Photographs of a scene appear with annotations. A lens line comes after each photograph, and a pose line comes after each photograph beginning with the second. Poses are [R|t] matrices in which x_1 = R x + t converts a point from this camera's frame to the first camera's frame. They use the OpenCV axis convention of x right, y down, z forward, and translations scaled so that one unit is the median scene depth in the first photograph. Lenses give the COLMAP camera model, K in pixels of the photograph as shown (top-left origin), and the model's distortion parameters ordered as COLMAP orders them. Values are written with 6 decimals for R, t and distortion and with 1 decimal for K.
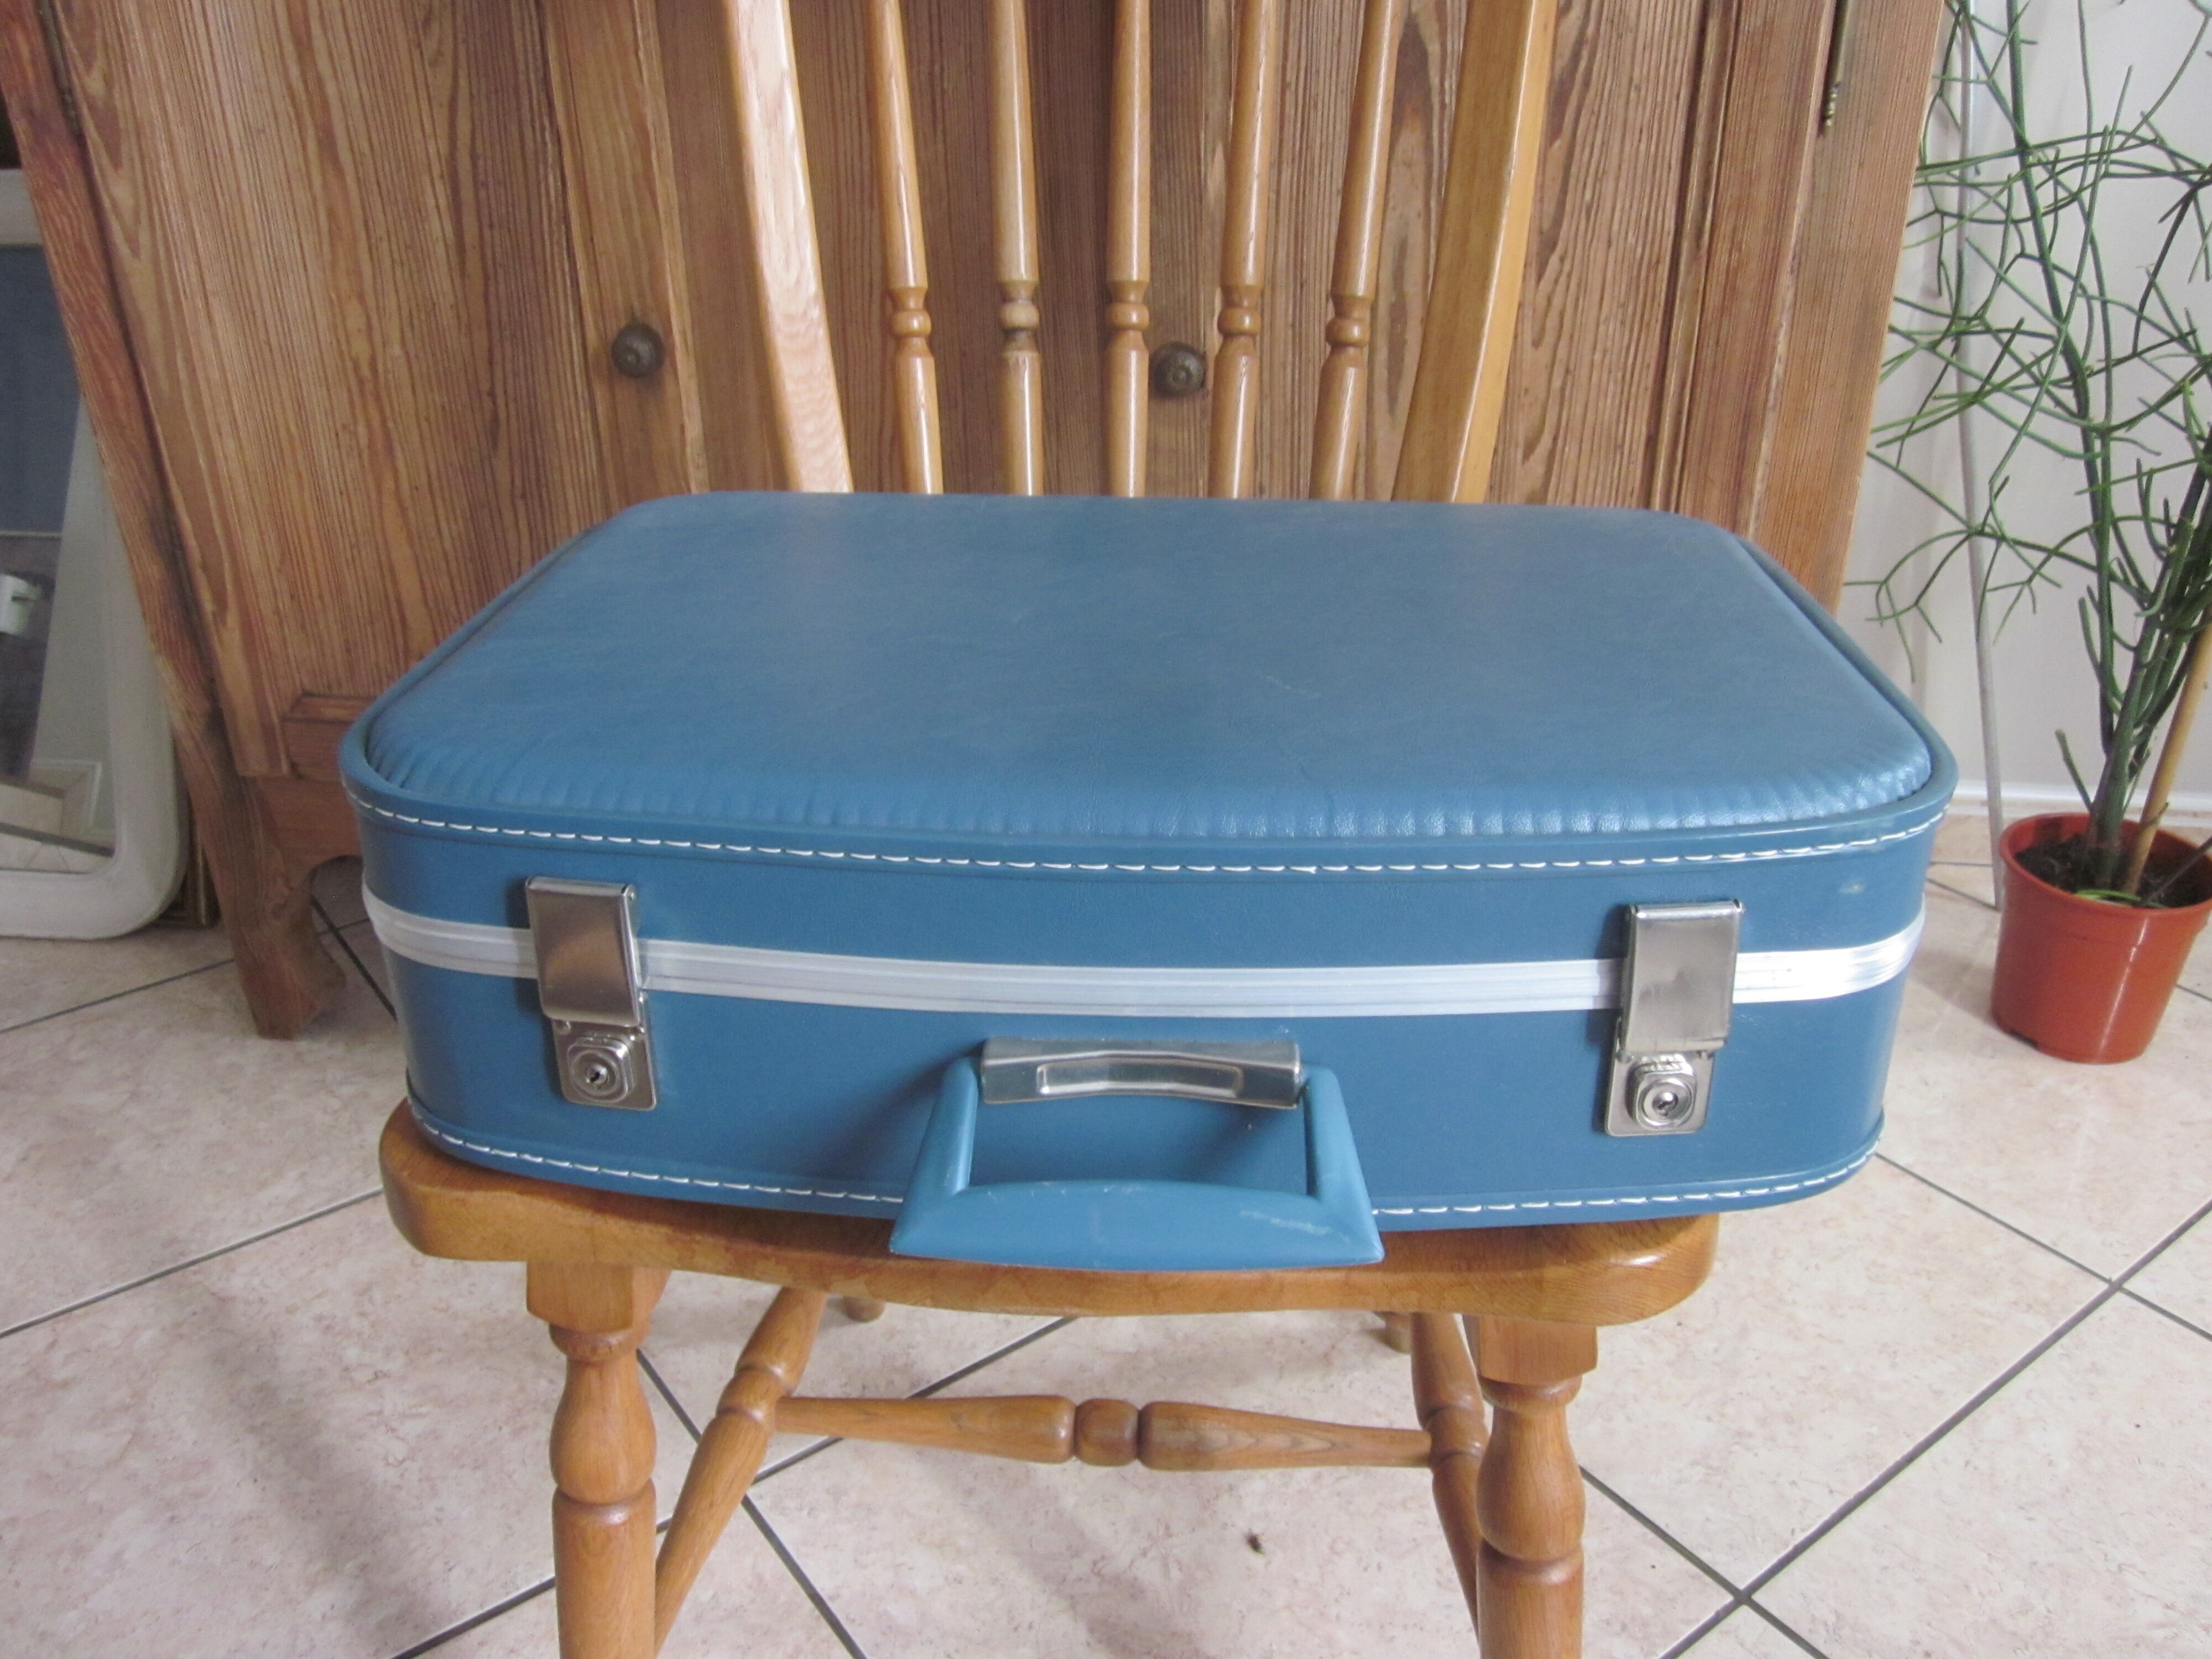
lens RADIAL K [[1824.6, 0, 1109.1], [0, 1824.6, 831.8], [0, 0, 1]] dist [-0.043783, 0.014658]
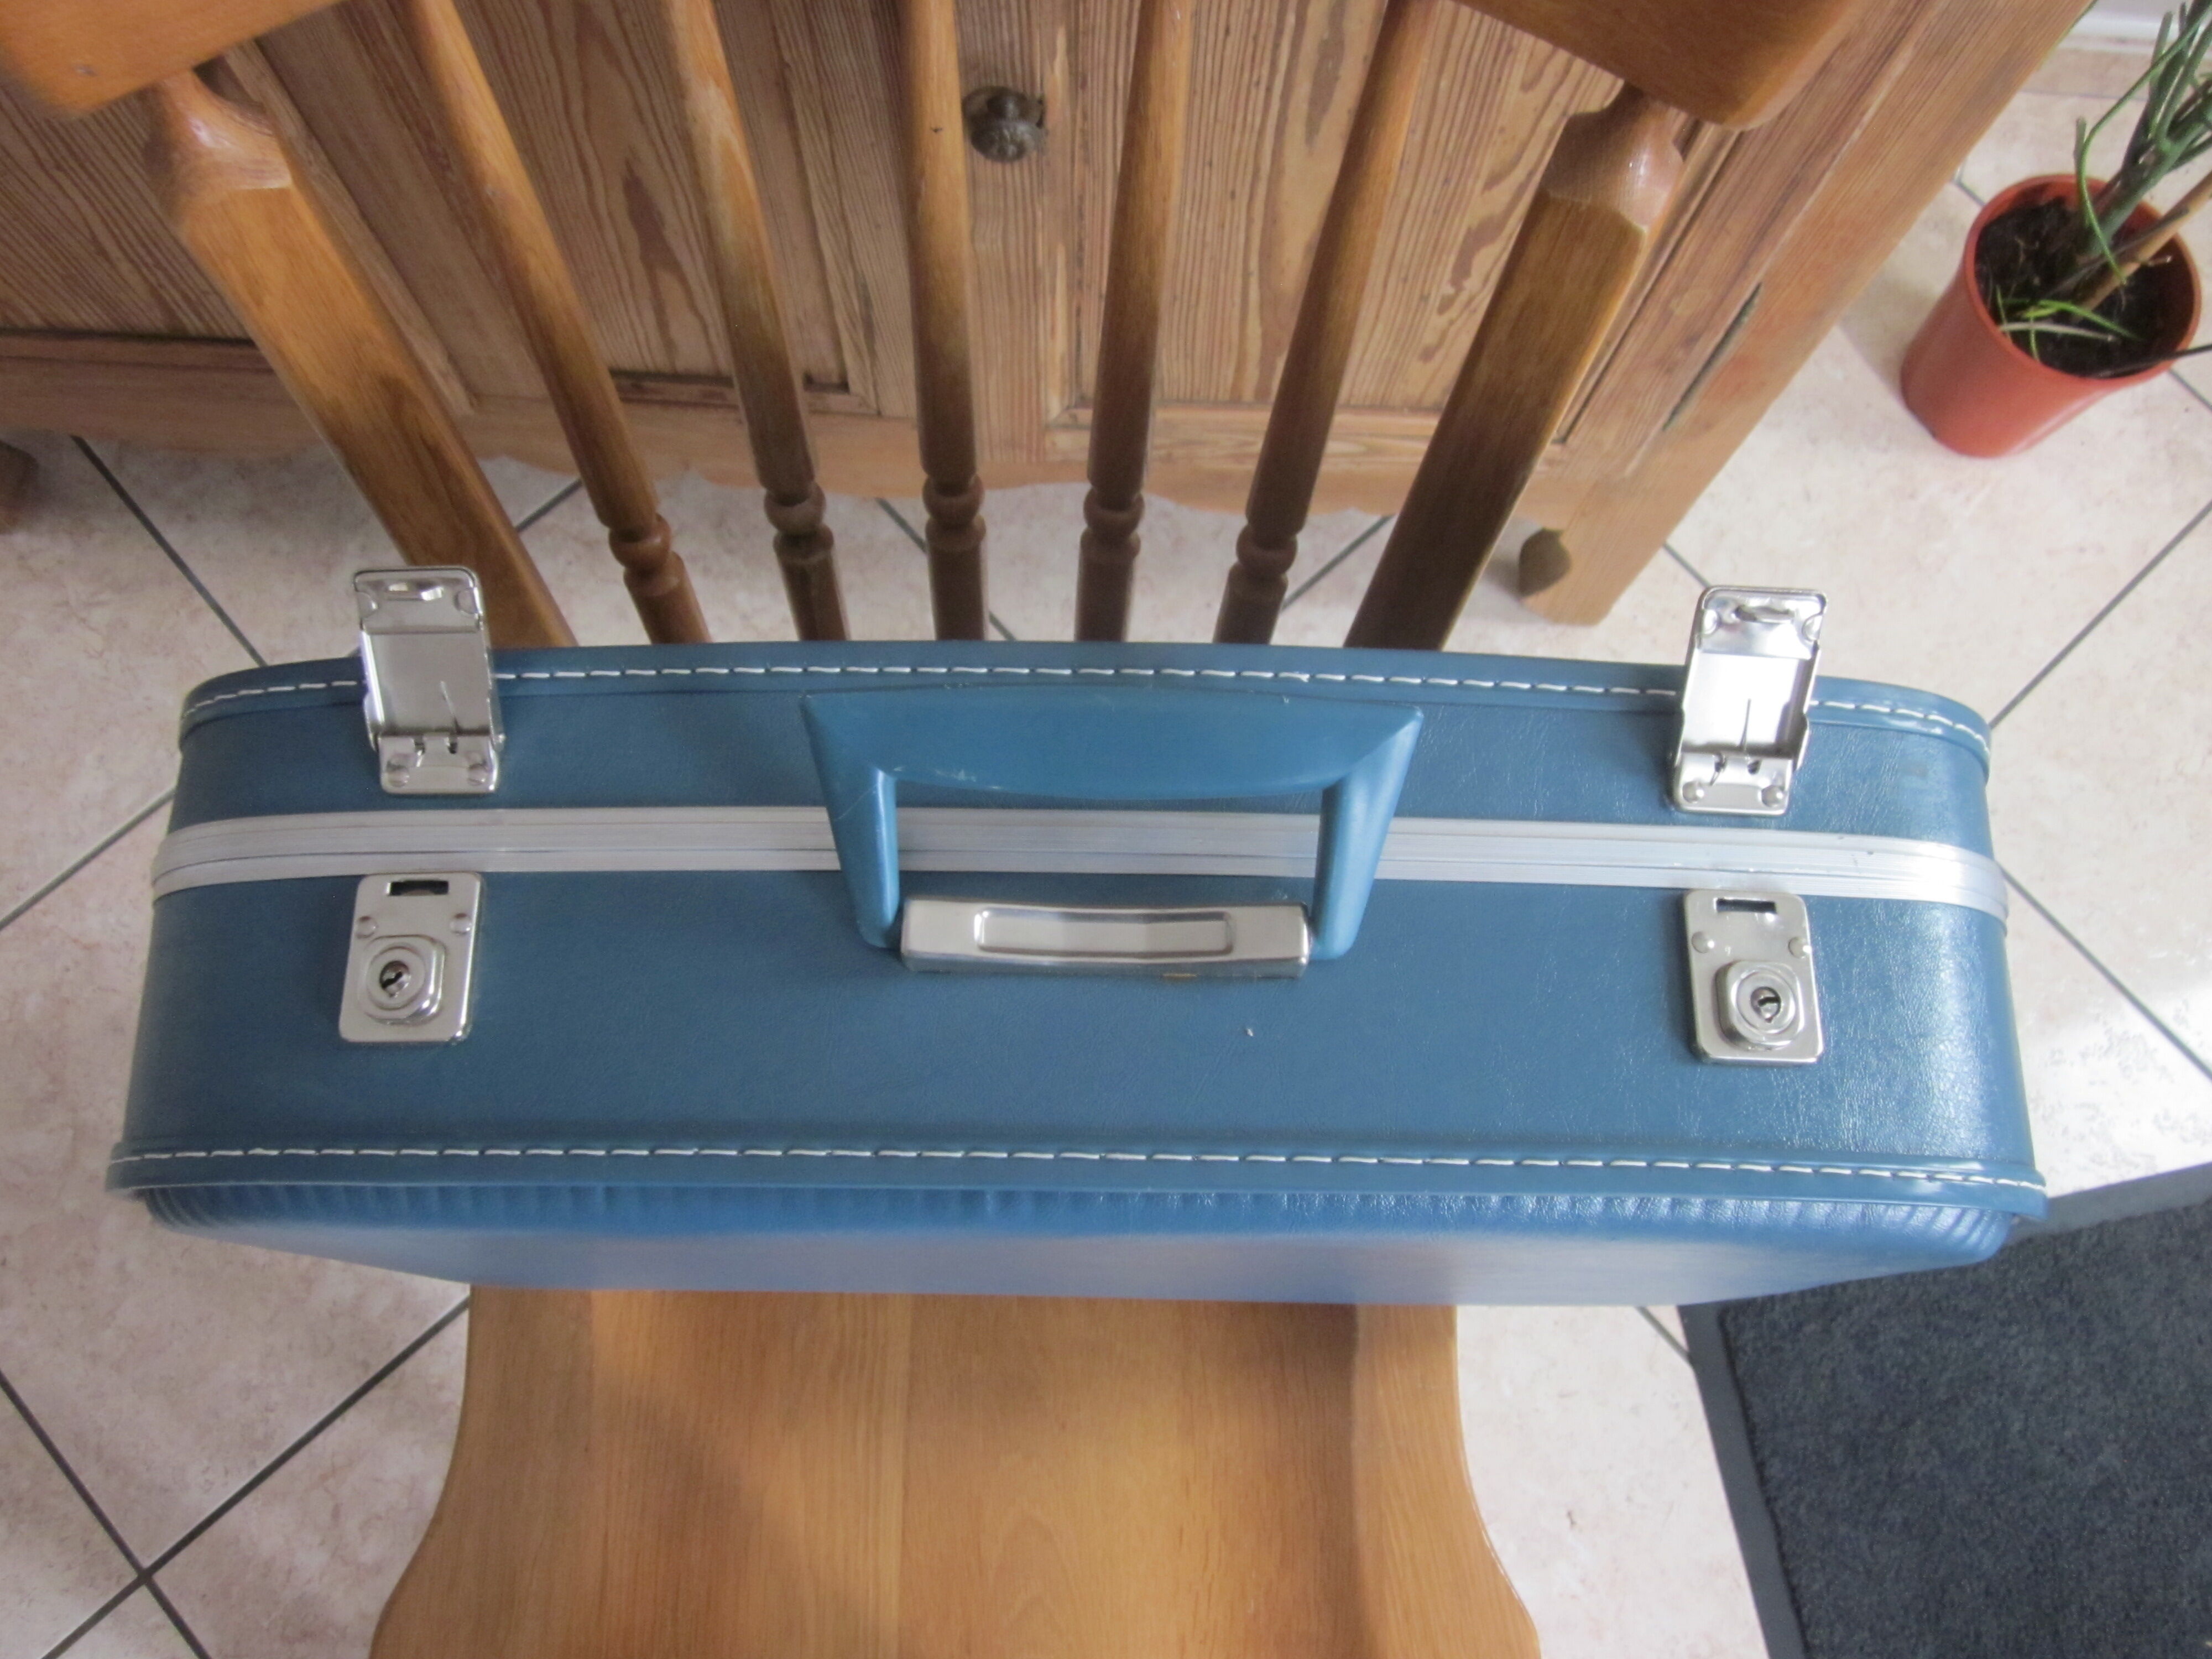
lens RADIAL K [[1824.6, 0, 1105.5], [0, 1824.6, 833.3], [0, 0, 1]] dist [-0.043783, 0.014658]
pose [[0.994423, -0.081078, 0.067442, 0.006987], [0.005870, 0.681059, 0.732205, -0.487172], [-0.105298, -0.727726, 0.677737, 0.294001]]
